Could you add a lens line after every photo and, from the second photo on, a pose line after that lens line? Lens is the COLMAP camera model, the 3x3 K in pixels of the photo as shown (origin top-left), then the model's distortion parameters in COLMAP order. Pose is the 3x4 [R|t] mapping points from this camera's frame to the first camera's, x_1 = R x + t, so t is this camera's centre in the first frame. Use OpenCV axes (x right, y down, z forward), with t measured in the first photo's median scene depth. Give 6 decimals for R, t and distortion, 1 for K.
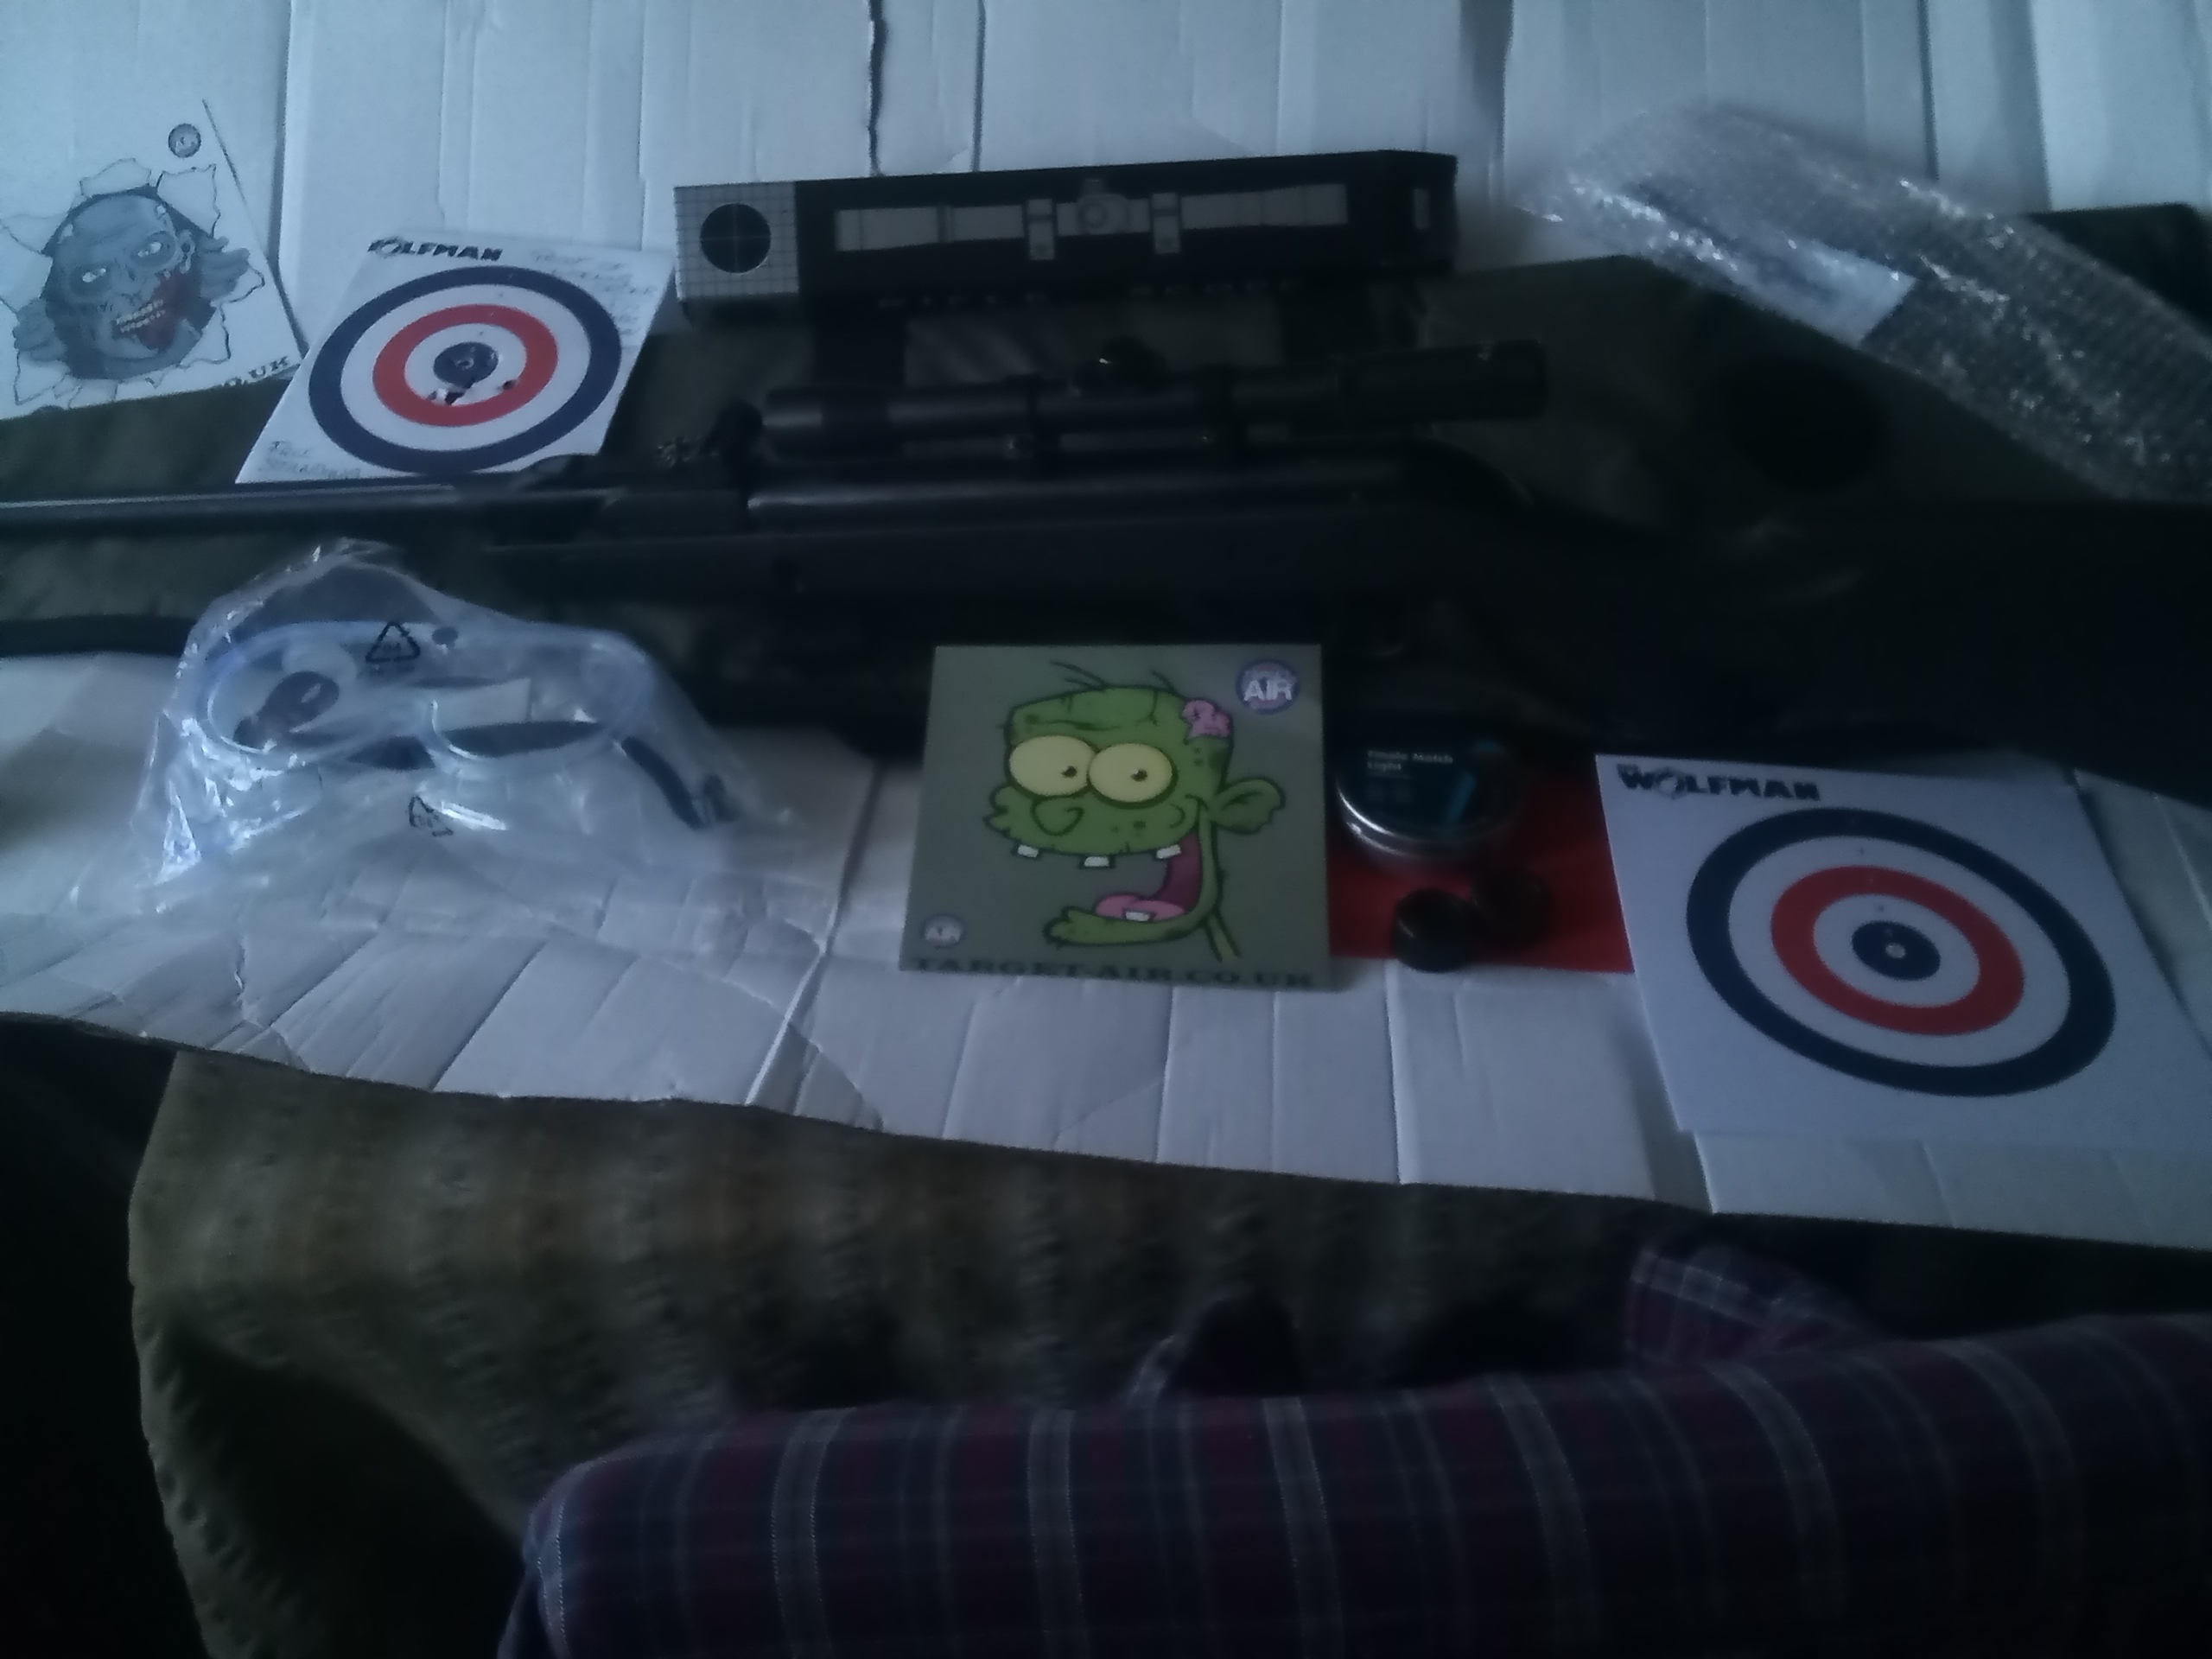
lens RADIAL K [[1927.1, 0, 1106.0], [0, 1927.1, 829.5], [0, 0, 1]] dist [0.068671, -0.126203]
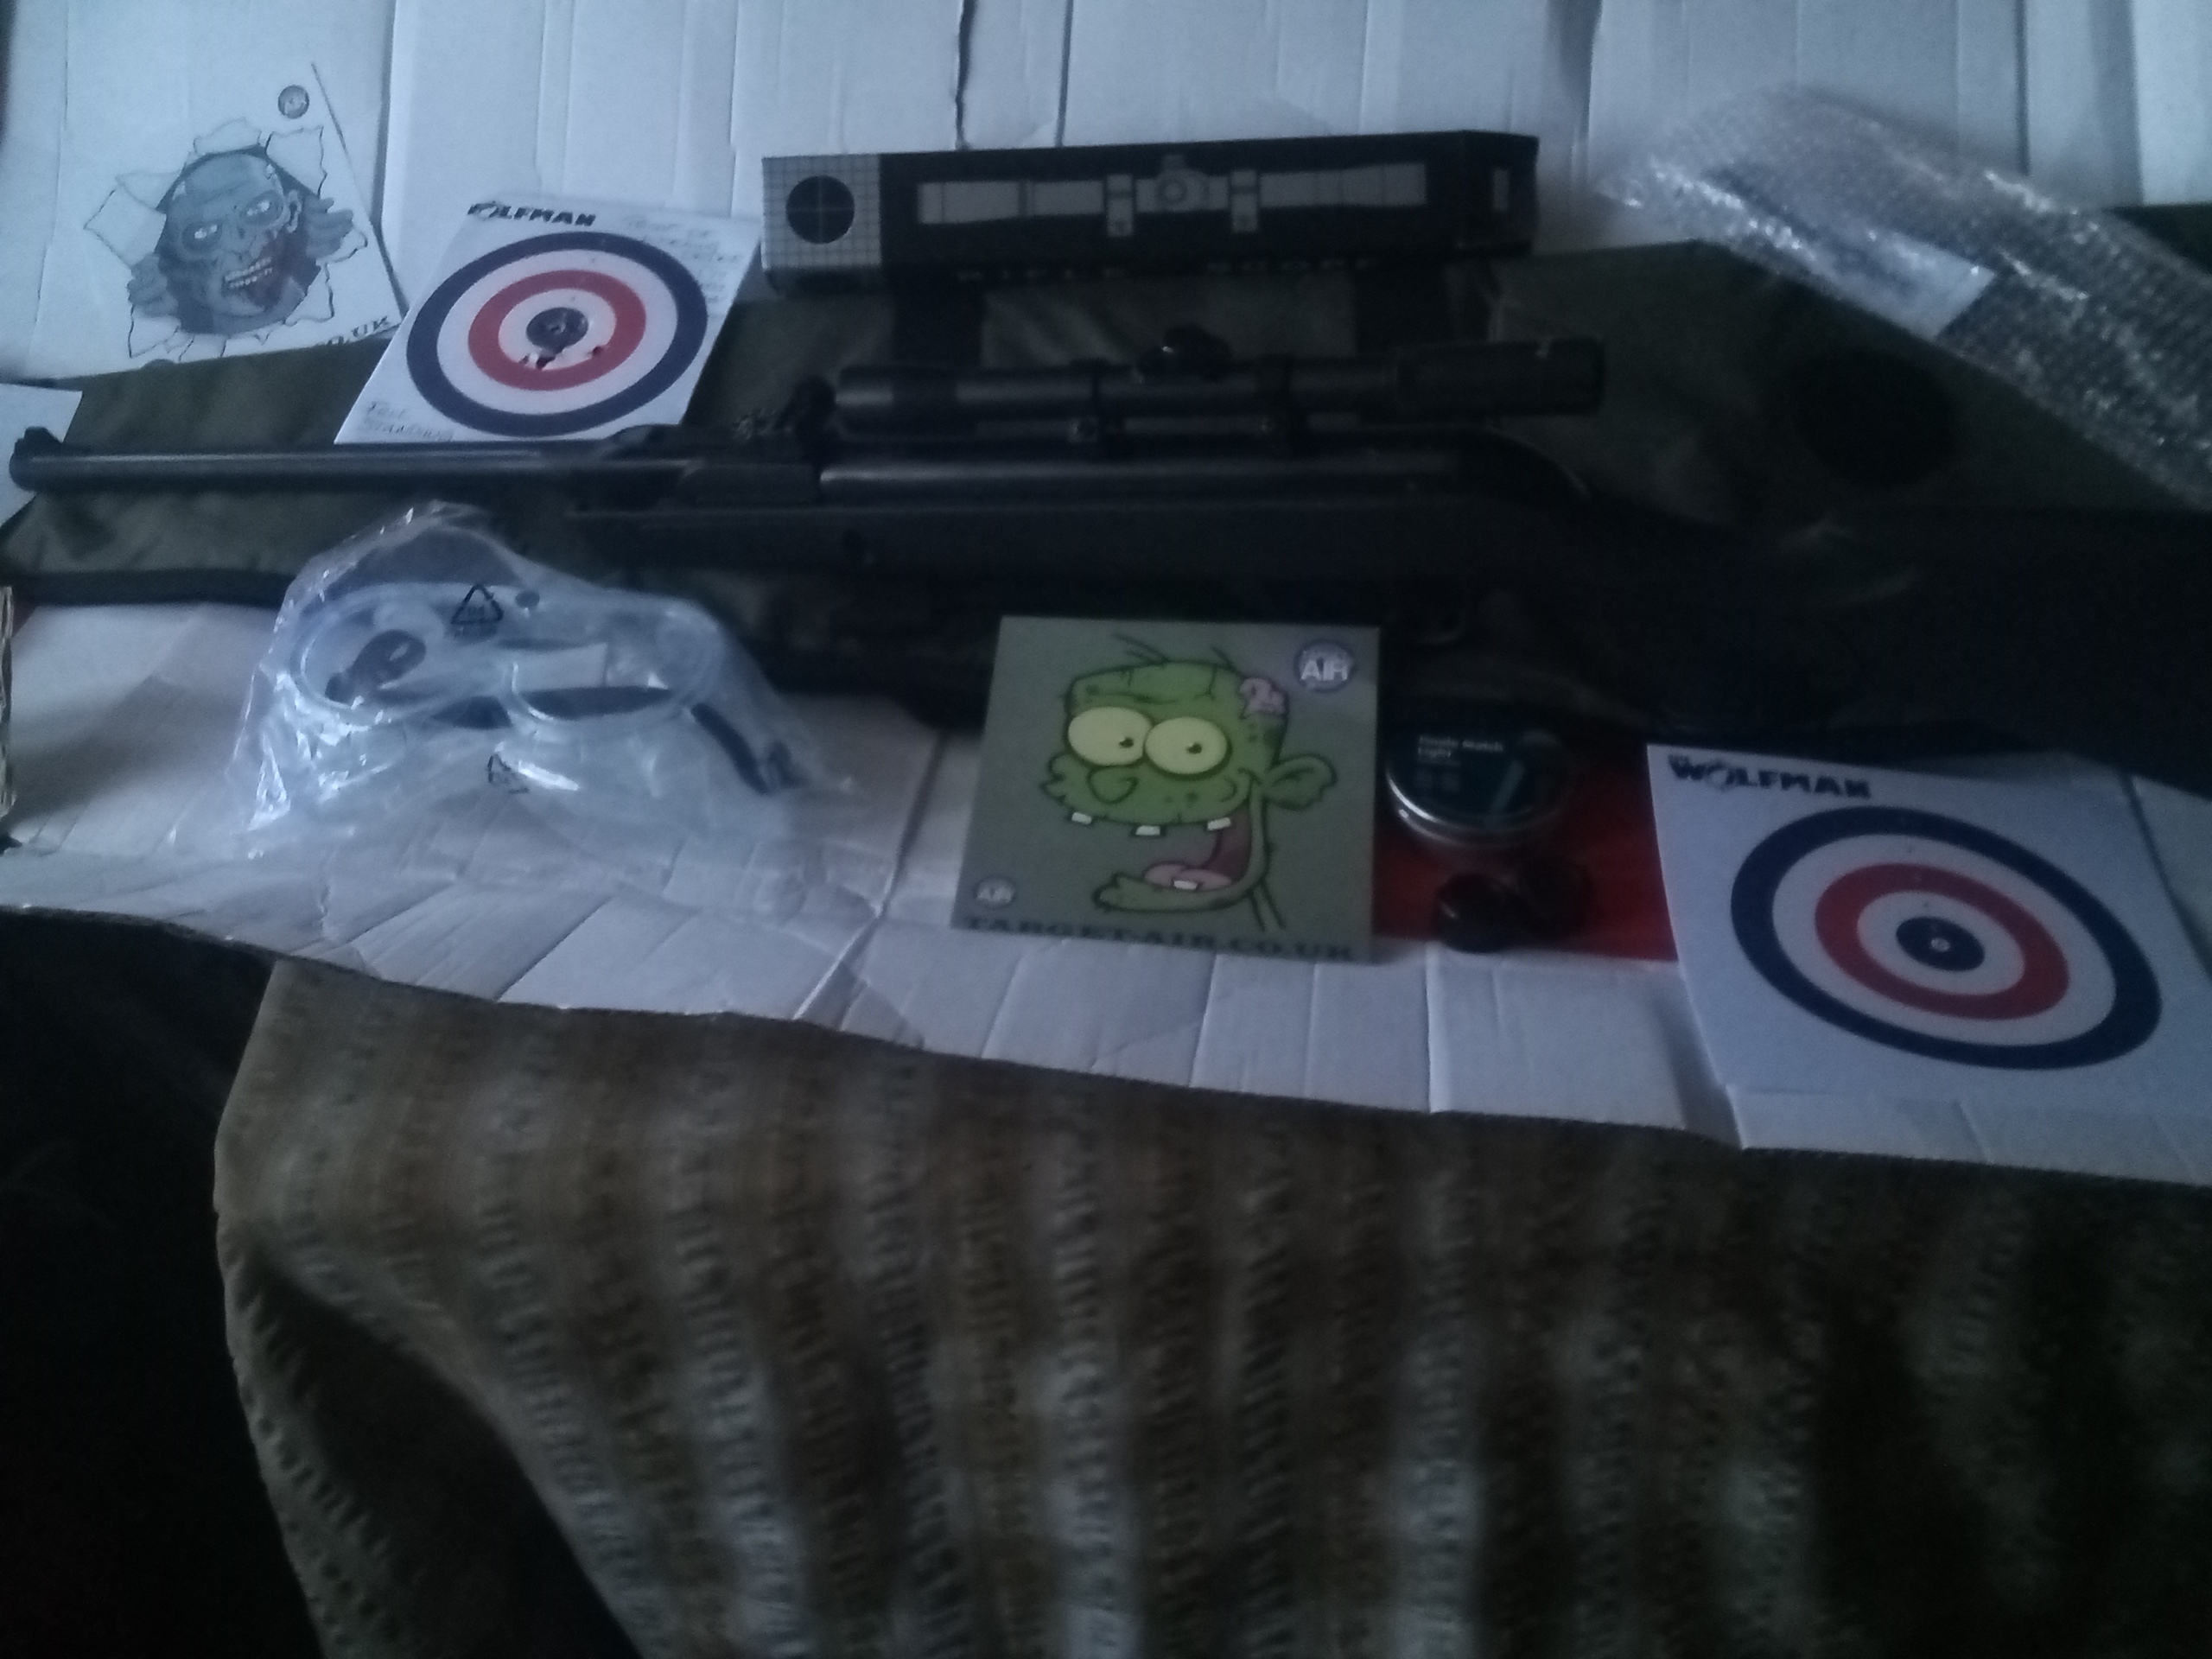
lens RADIAL K [[1927.1, 0, 1106.0], [0, 1927.1, 829.5], [0, 0, 1]] dist [0.068671, -0.126203]
pose [[0.998405, 0.031399, -0.046912, 0.017513], [-0.030142, 0.999173, 0.027280, -0.012395], [0.047730, -0.025823, 0.998526, -0.019182]]
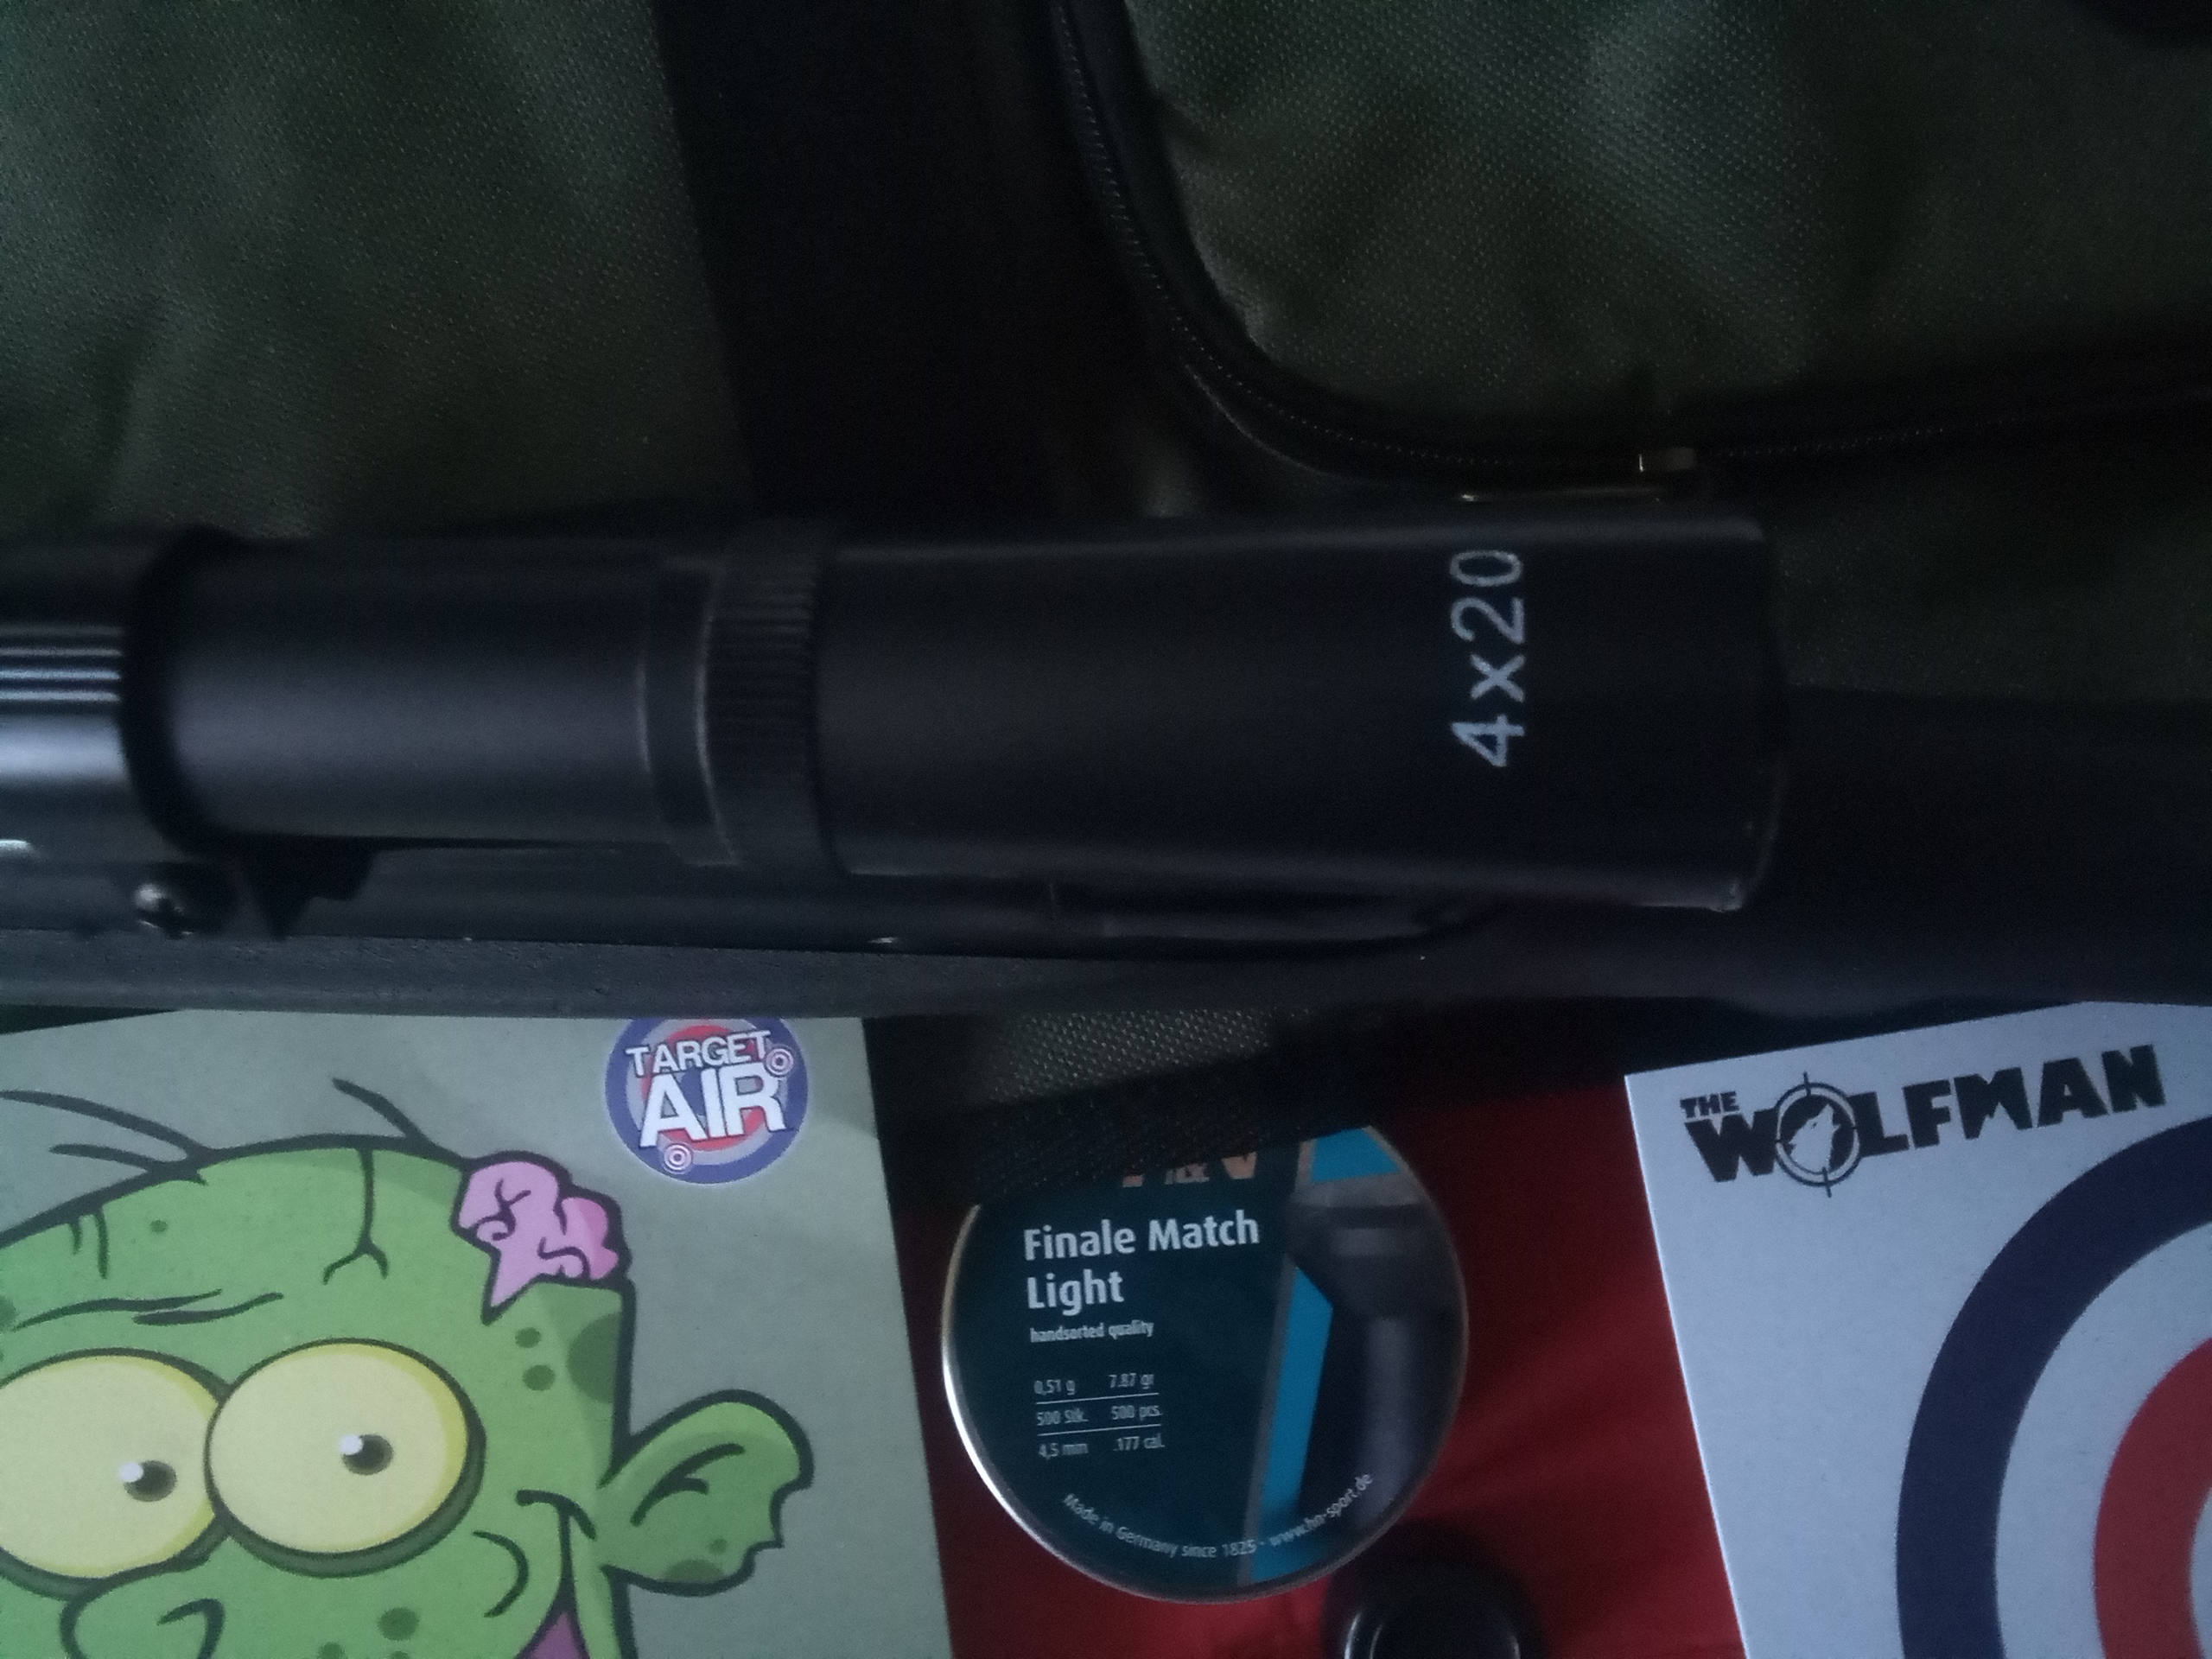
lens RADIAL K [[1927.1, 0, 1106.0], [0, 1927.1, 829.5], [0, 0, 1]] dist [0.068671, -0.126203]
pose [[0.976988, -0.172642, 0.125257, 0.103547], [0.076307, 0.831287, 0.550581, -0.256186], [-0.199178, -0.528352, 0.825331, 0.652086]]
